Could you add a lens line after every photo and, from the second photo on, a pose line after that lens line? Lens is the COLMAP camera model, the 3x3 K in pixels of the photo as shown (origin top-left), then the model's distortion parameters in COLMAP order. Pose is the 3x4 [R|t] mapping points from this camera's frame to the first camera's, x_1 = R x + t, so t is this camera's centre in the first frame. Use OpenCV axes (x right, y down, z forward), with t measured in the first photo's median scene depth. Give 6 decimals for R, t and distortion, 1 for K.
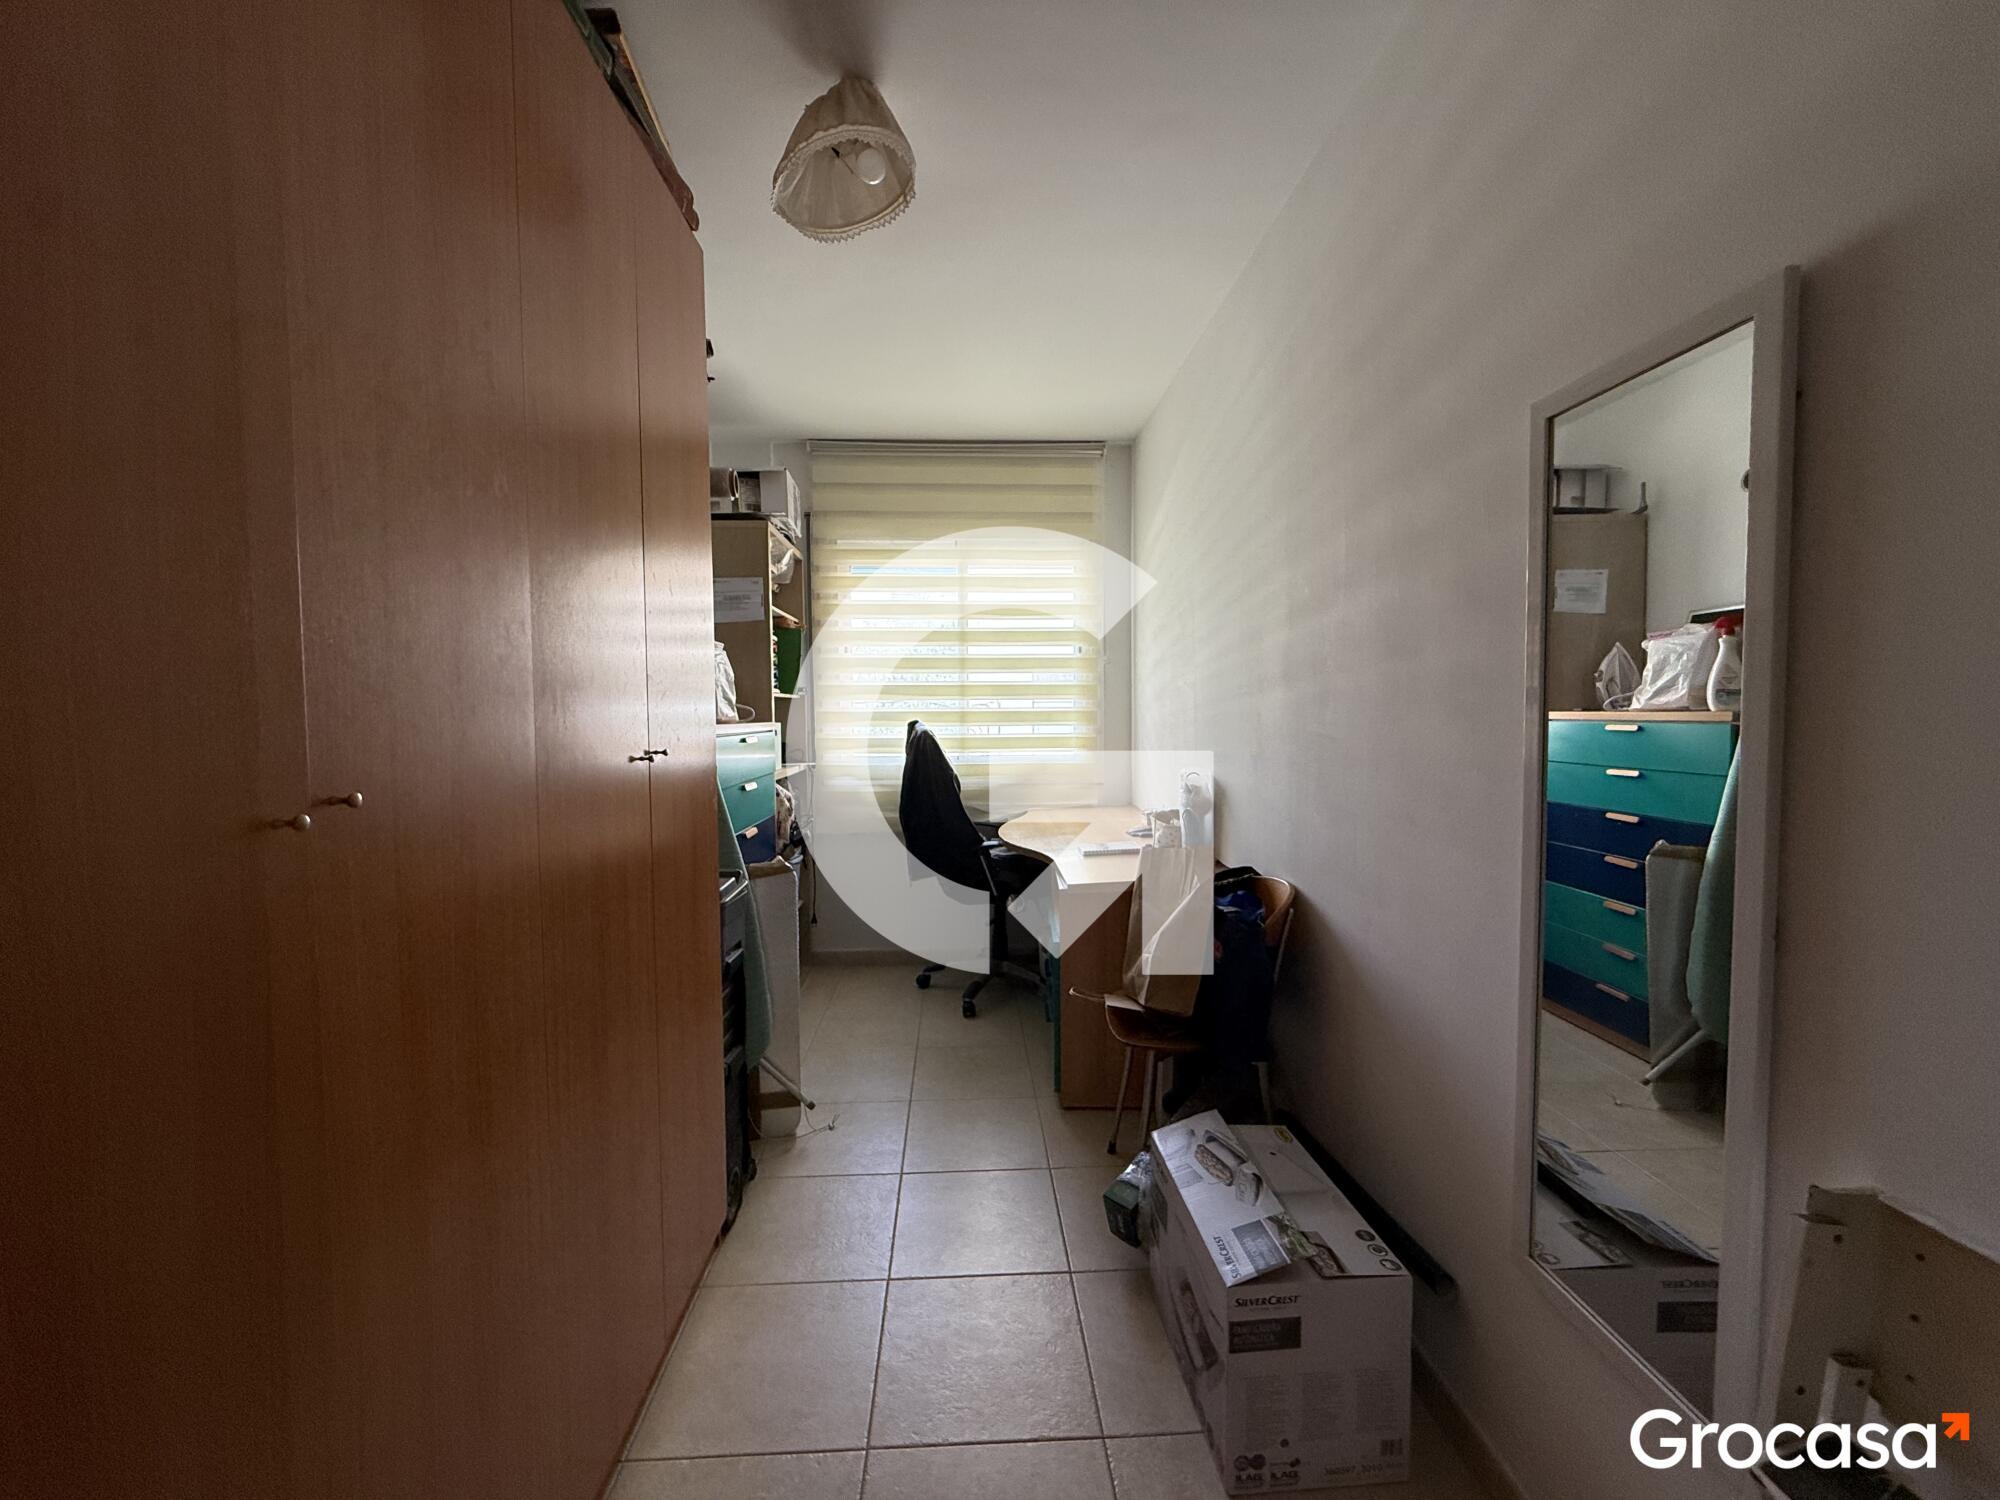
lens RADIAL K [[798.3, 0, 993.8], [0, 798.3, 759.2], [0, 0, 1]] dist [0.000107, 0.000001]
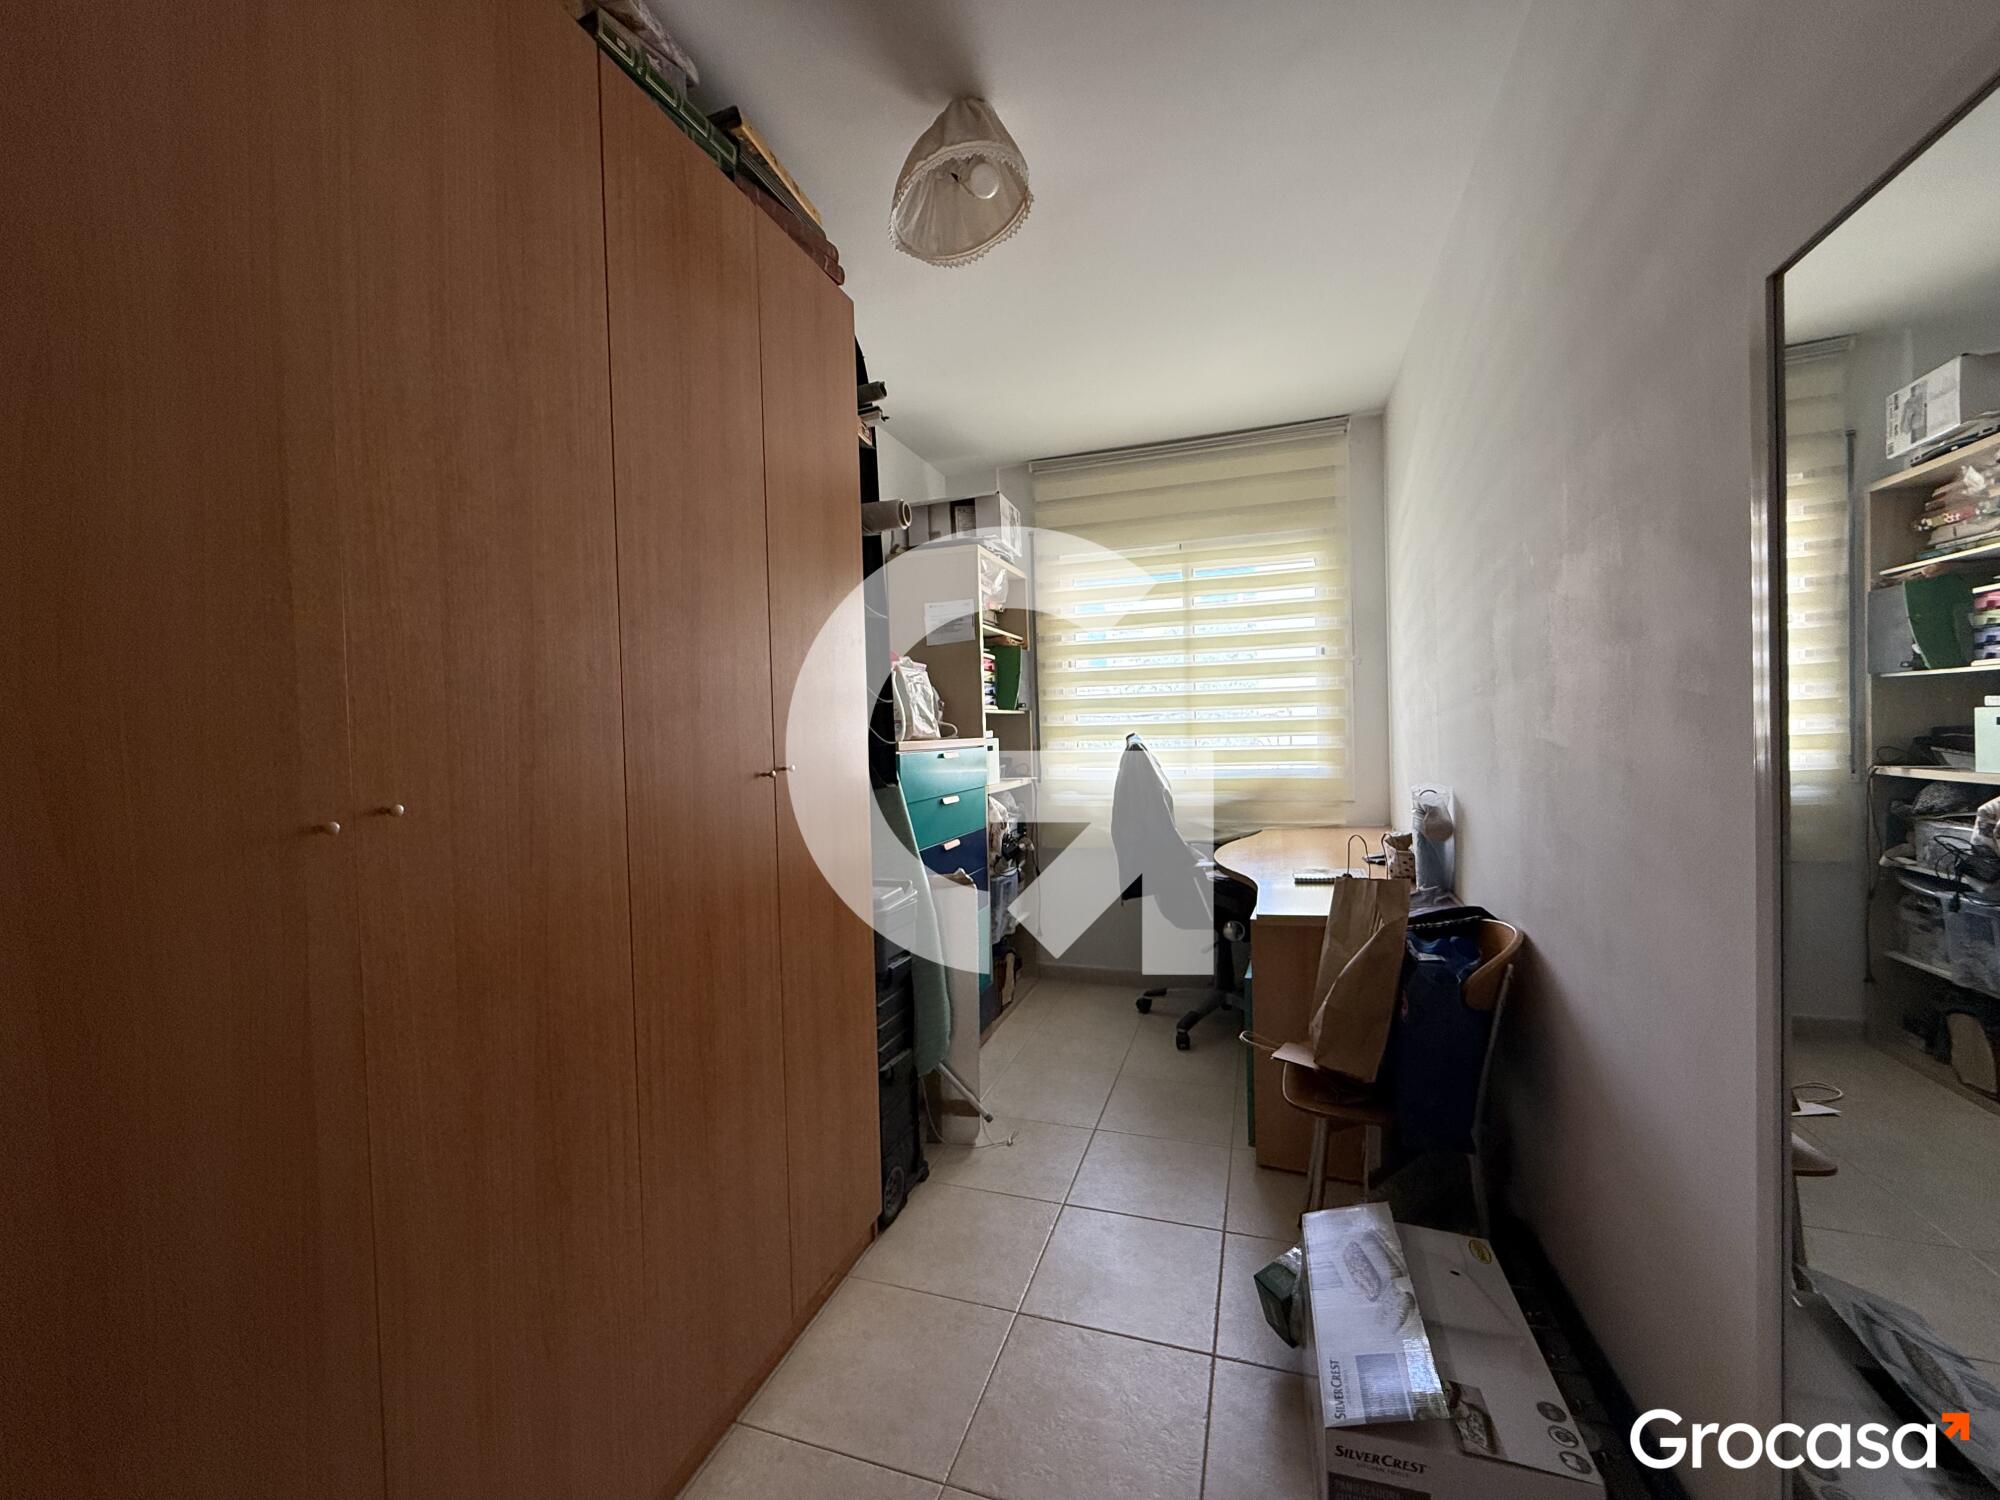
lens RADIAL K [[798.3, 0, 1002.7], [0, 798.3, 758.9], [0, 0, 1]] dist [0.000107, 0.000001]
pose [[0.930559, -0.006393, -0.366087, 0.162133], [0.000262, 0.999859, -0.016795, -0.002223], [0.366143, 0.015533, 0.930429, 0.064048]]
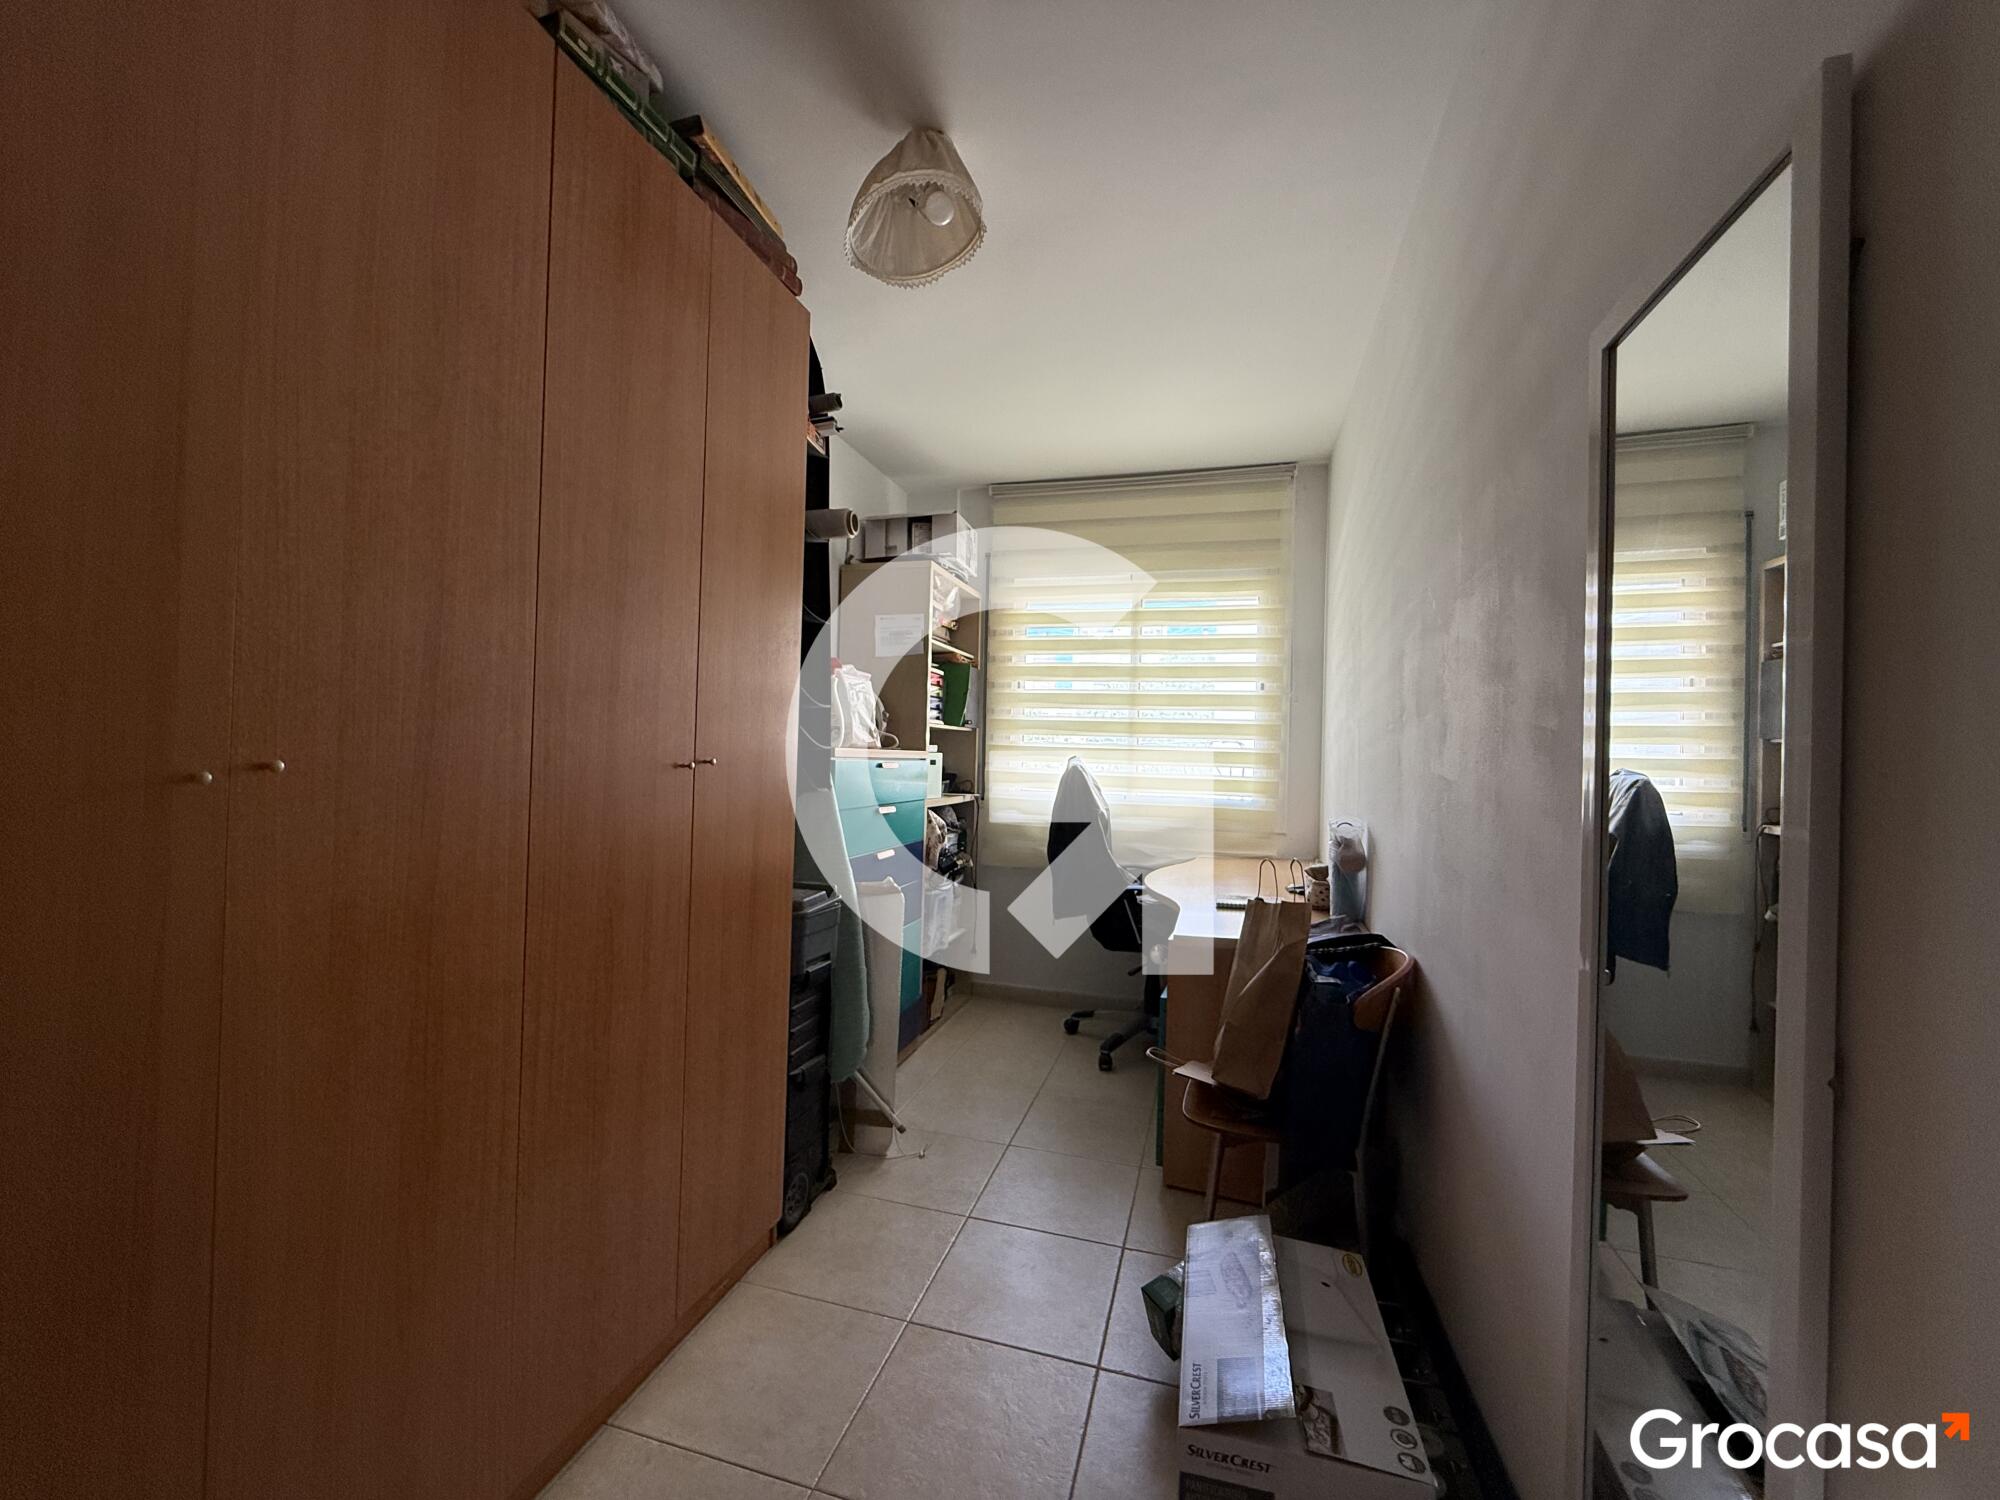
lens RADIAL K [[798.3, 0, 1004.7], [0, 798.3, 760.0], [0, 0, 1]] dist [0.000107, 0.000001]
pose [[0.946028, 0.036744, -0.321995, 0.203482], [-0.055046, 0.997333, -0.047917, 0.012124], [0.319376, 0.063055, 0.945528, 0.064554]]
